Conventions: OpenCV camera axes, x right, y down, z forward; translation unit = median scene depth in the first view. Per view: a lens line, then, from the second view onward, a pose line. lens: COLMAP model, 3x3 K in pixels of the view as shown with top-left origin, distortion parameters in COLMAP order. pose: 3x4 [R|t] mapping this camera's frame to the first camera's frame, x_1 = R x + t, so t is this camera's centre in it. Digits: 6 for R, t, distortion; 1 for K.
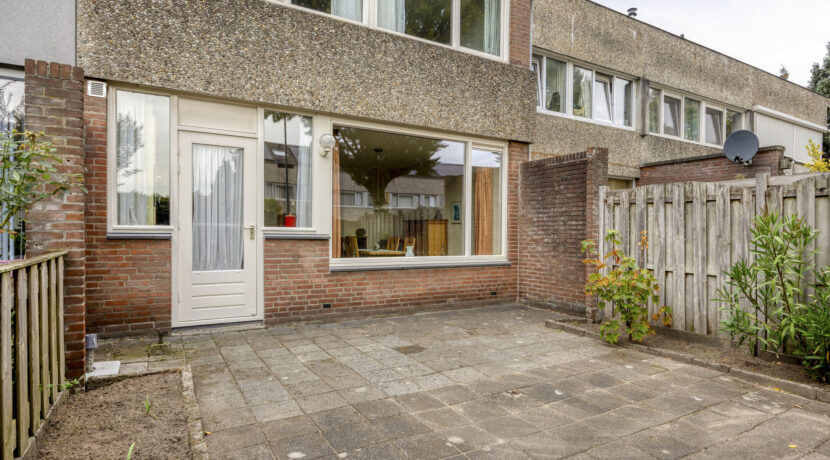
lens RADIAL K [[456.4, 0, 421.0], [0, 456.4, 233.6], [0, 0, 1]] dist [-0.002009, -0.000279]
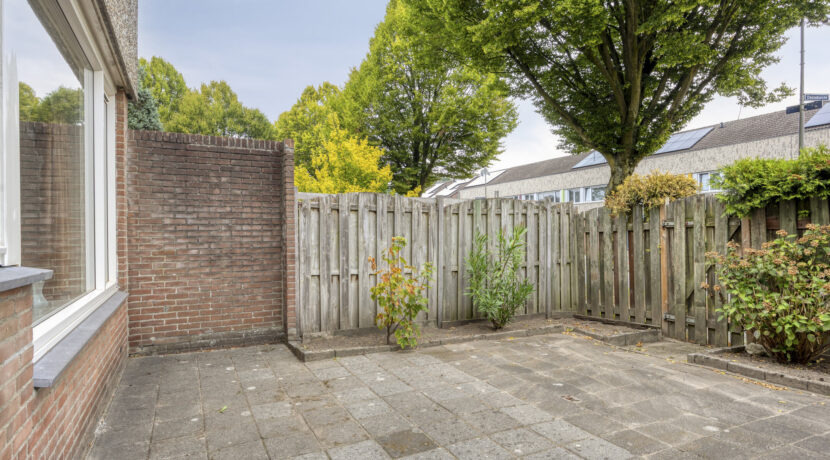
lens RADIAL K [[456.4, 0, 421.0], [0, 456.4, 233.6], [0, 0, 1]] dist [-0.002009, -0.000279]
pose [[0.048830, -0.007743, 0.998777, -0.722884], [0.006572, 0.999951, 0.007430, -0.029389], [-0.998785, 0.006201, 0.048879, 1.109403]]
